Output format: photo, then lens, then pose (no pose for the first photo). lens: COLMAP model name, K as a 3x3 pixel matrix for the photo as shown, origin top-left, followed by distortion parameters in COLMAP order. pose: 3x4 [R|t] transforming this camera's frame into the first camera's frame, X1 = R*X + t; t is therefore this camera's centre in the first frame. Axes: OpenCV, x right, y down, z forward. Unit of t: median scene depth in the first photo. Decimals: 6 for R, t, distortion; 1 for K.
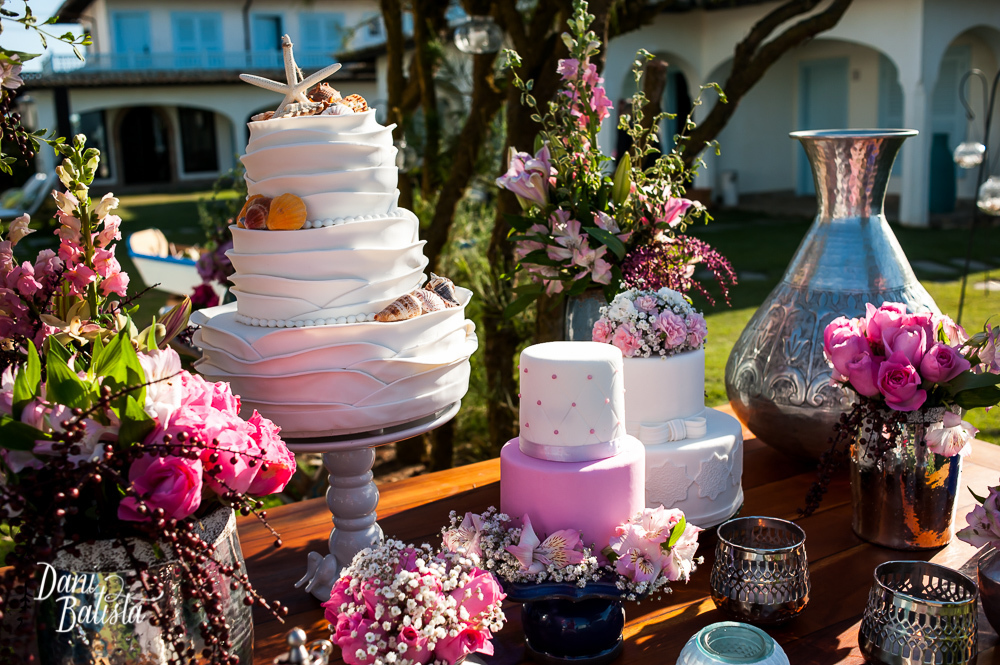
lens RADIAL K [[1065.5, 0, 494.8], [0, 1065.5, 358.7], [0, 0, 1]] dist [-0.070028, 0.005449]
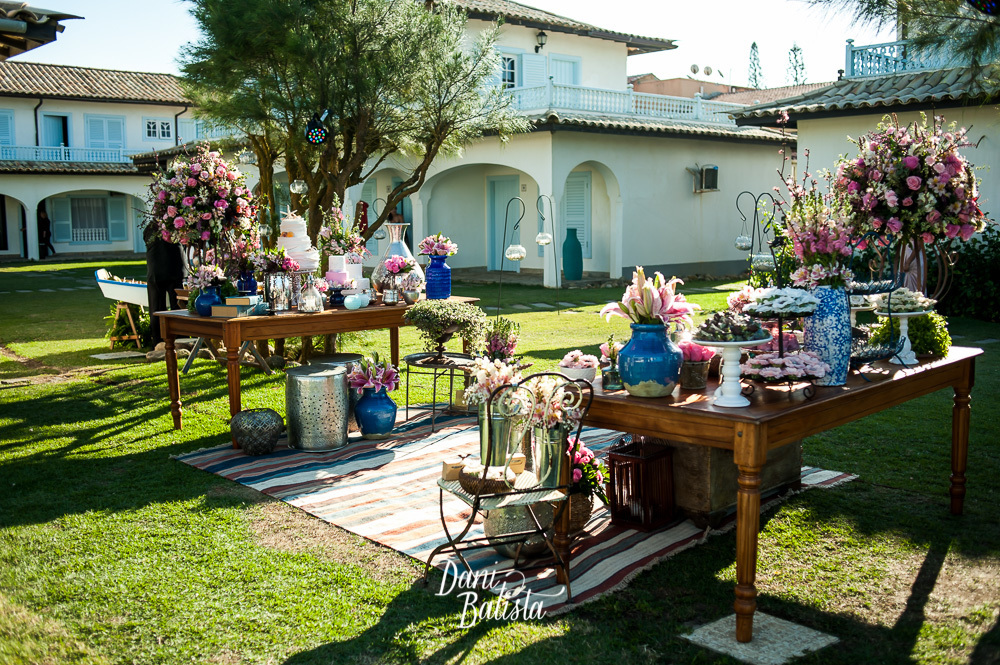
lens RADIAL K [[994.6, 0, 500.0], [0, 994.6, 332.5], [0, 0, 1]] dist [-0.010179, -0.000431]
pose [[0.968993, -0.000975, 0.247086, -0.310188], [0.026089, 0.994806, -0.098388, 0.724283], [-0.245707, 0.101784, 0.963986, -3.382734]]
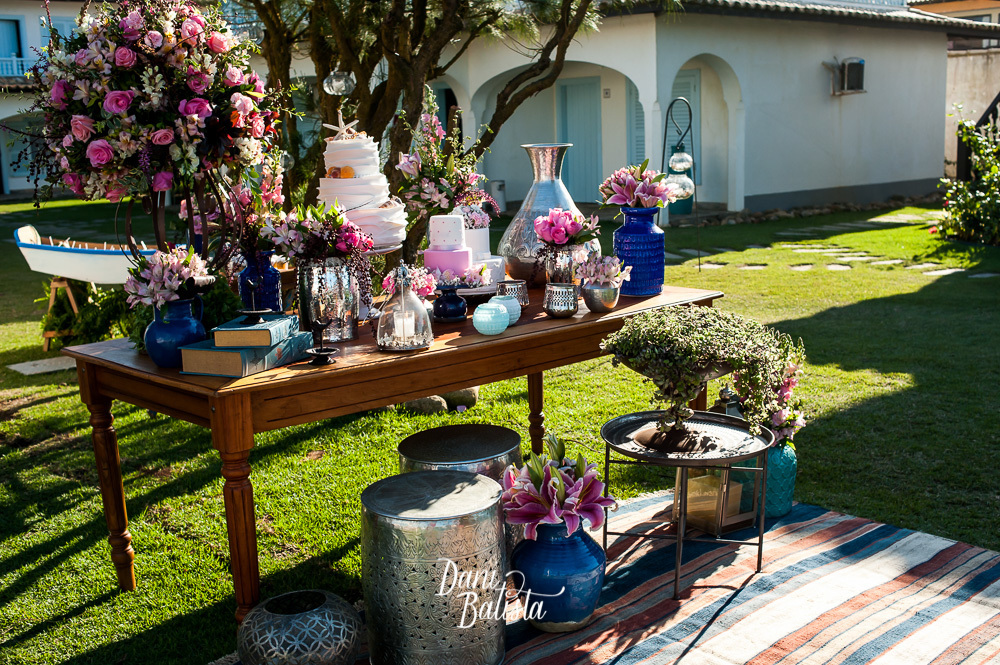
lens RADIAL K [[1138.4, 0, 542.6], [0, 1138.4, 344.2], [0, 0, 1]] dist [-0.031929, 0.021711]
pose [[0.967928, -0.038245, 0.248301, -0.328182], [0.047472, 0.998383, -0.031277, 0.319668], [-0.246703, 0.042061, 0.968178, -1.492861]]
